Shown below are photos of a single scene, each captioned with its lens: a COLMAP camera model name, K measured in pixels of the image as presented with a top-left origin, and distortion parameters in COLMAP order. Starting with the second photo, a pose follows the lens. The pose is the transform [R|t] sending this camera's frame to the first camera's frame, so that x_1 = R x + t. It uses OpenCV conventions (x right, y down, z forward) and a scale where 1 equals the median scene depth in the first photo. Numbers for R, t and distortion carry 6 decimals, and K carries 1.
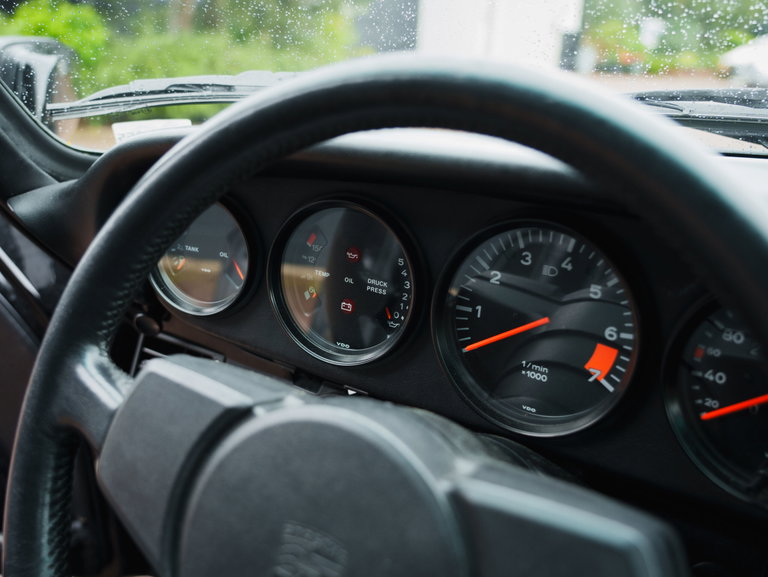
lens RADIAL K [[692.2, 0, 384.5], [0, 692.2, 287.7], [0, 0, 1]] dist [-0.003882, -0.001470]
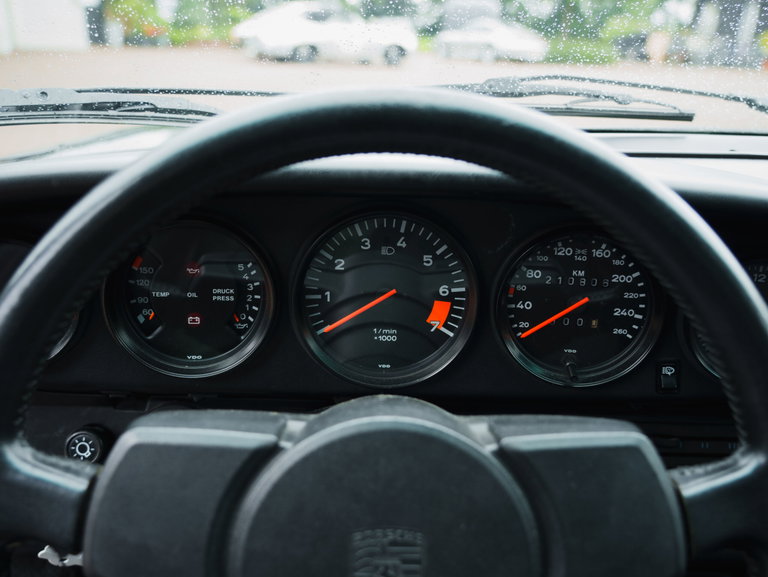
lens RADIAL K [[609.3, 0, 384.4], [0, 609.3, 289.9], [0, 0, 1]] dist [0.005533, 0.001058]
pose [[0.847396, -0.221313, 0.482639, -0.298668], [0.189406, 0.975186, 0.114618, -0.082492], [-0.496029, -0.005712, 0.868287, 0.090885]]
